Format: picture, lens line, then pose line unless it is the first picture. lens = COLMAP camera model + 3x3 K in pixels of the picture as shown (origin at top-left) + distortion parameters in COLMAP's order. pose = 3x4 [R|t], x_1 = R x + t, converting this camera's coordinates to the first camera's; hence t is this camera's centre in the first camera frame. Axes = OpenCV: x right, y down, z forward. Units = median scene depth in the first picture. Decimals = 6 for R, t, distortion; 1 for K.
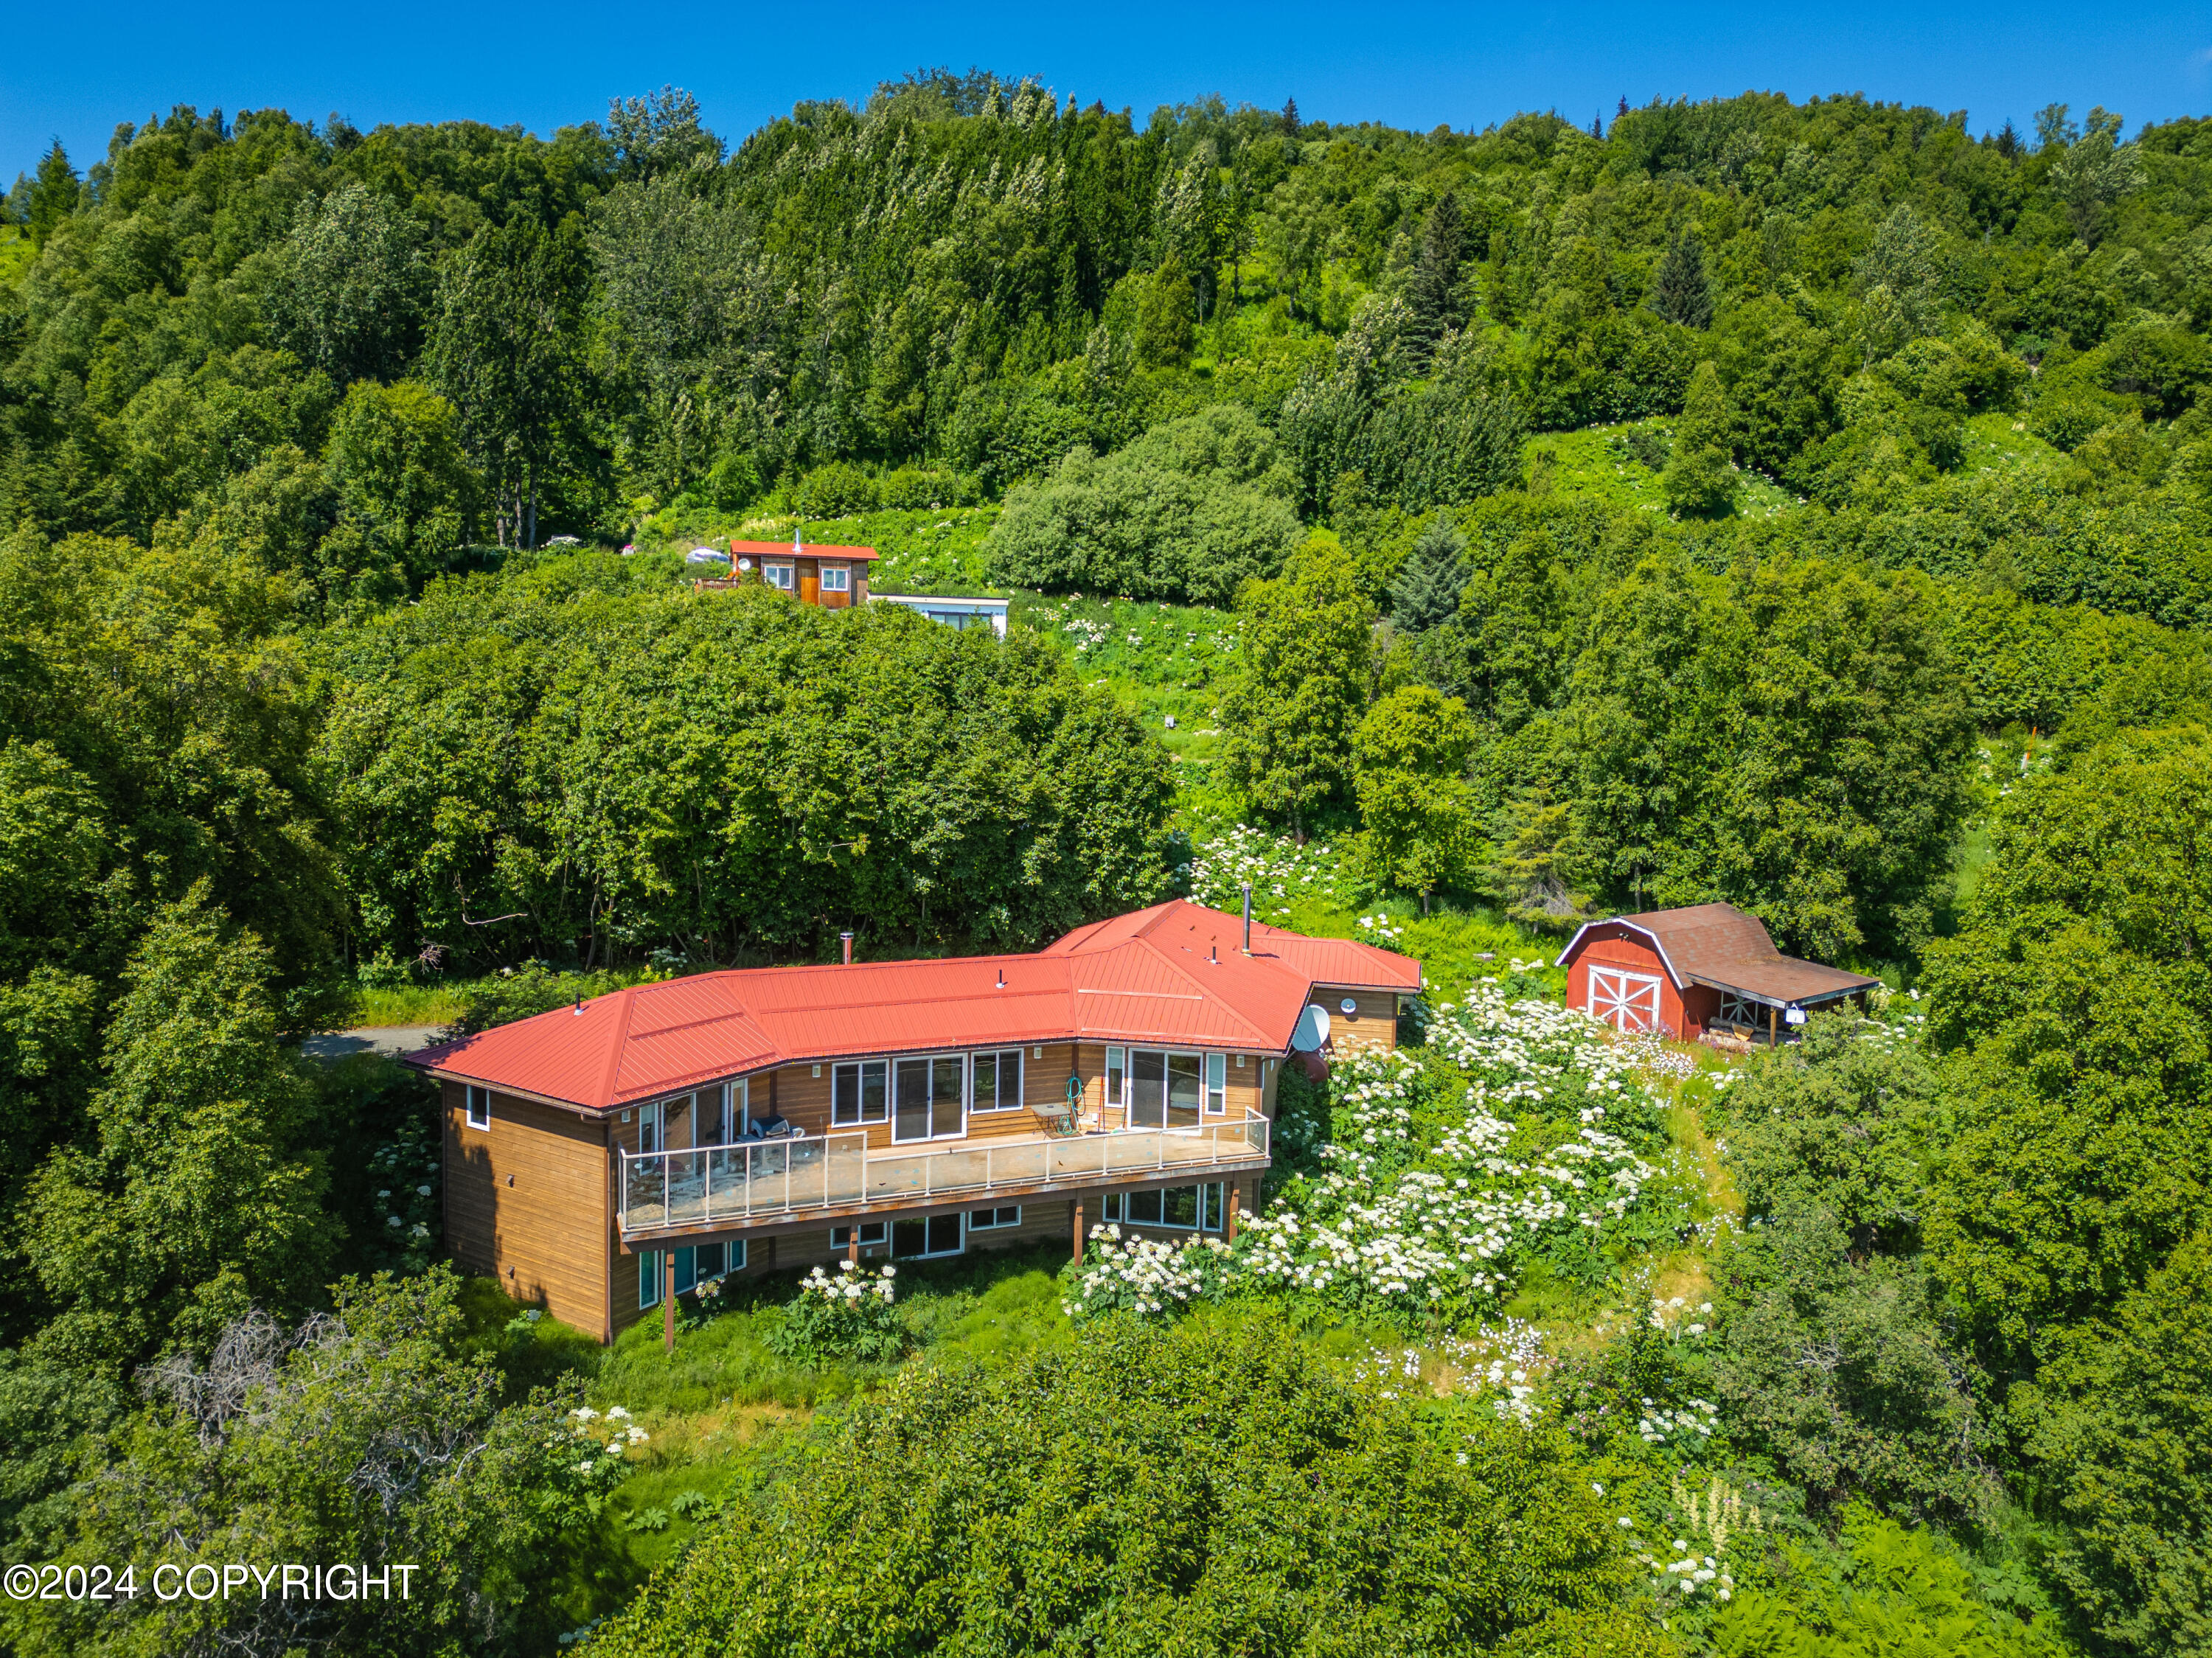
lens RADIAL K [[1538.9, 0, 1112.2], [0, 1538.9, 837.4], [0, 0, 1]] dist [0.050121, -0.056919]
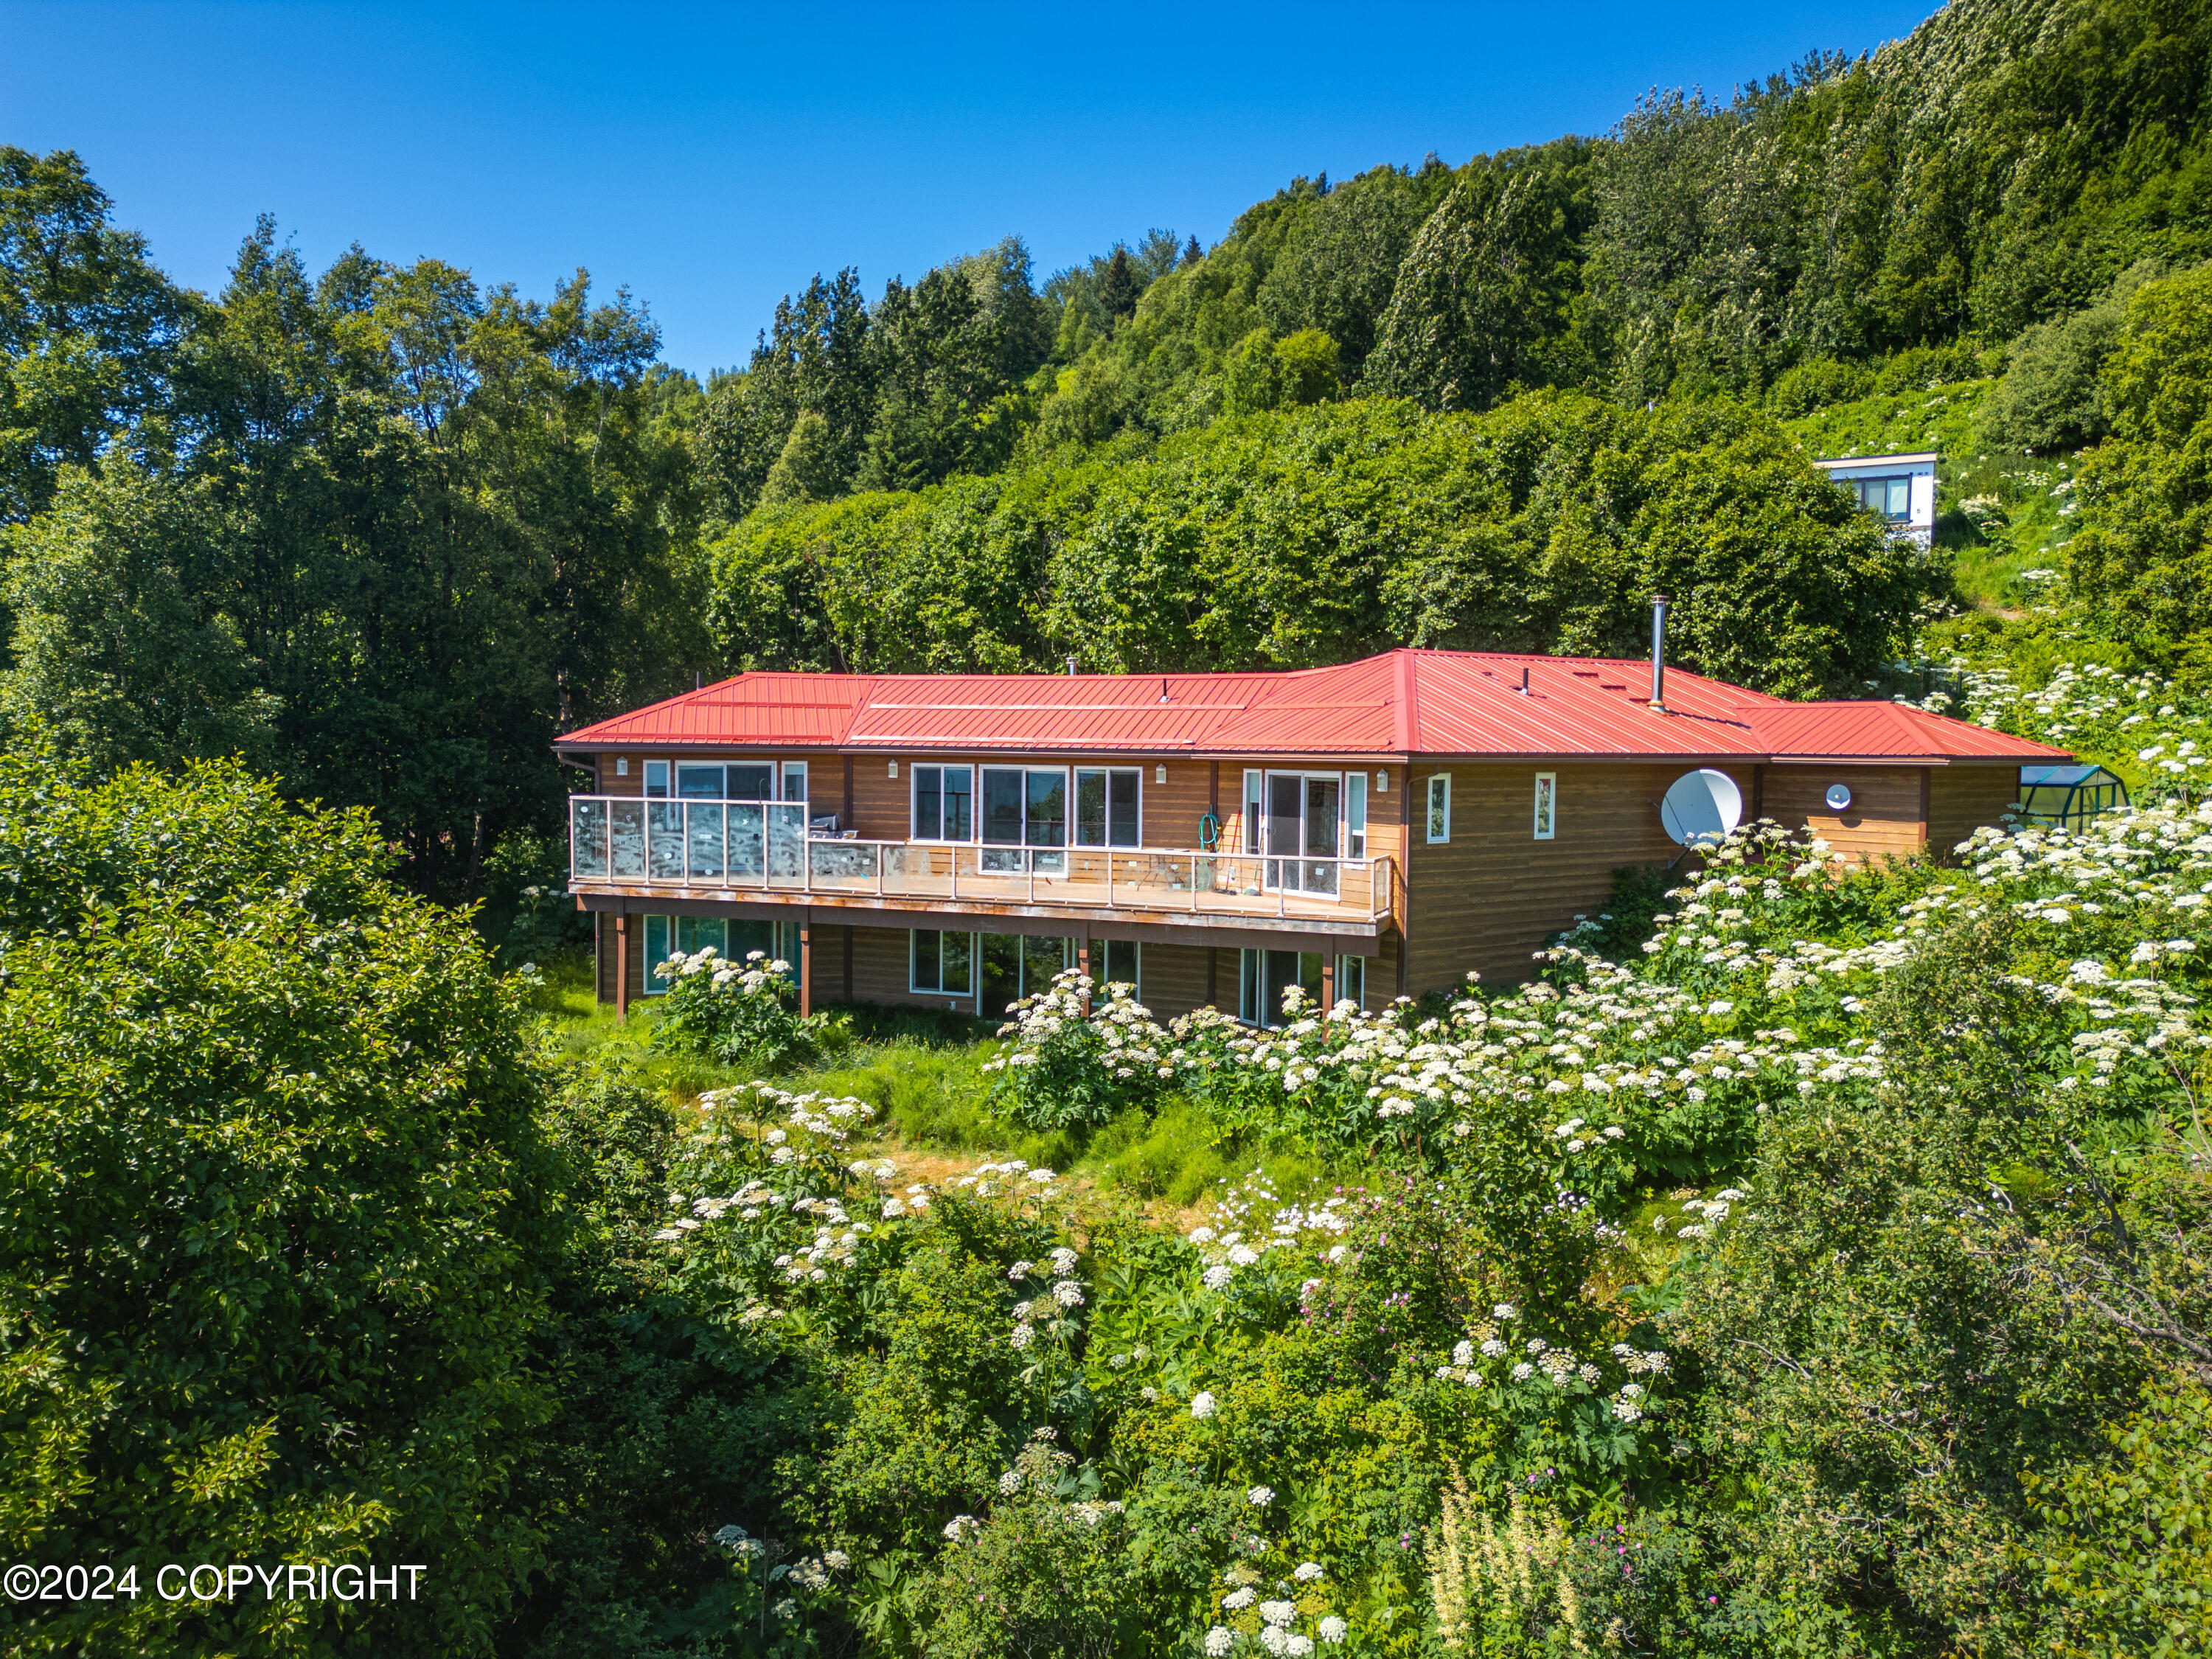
lens RADIAL K [[1539.0, 0, 1112.2], [0, 1539.0, 837.9], [0, 0, 1]] dist [0.050121, -0.056919]
pose [[0.697948, 0.020836, -0.715846, 0.377404], [-0.066803, 0.997112, -0.036111, 0.163168], [0.713026, 0.073024, 0.697324, 0.399256]]
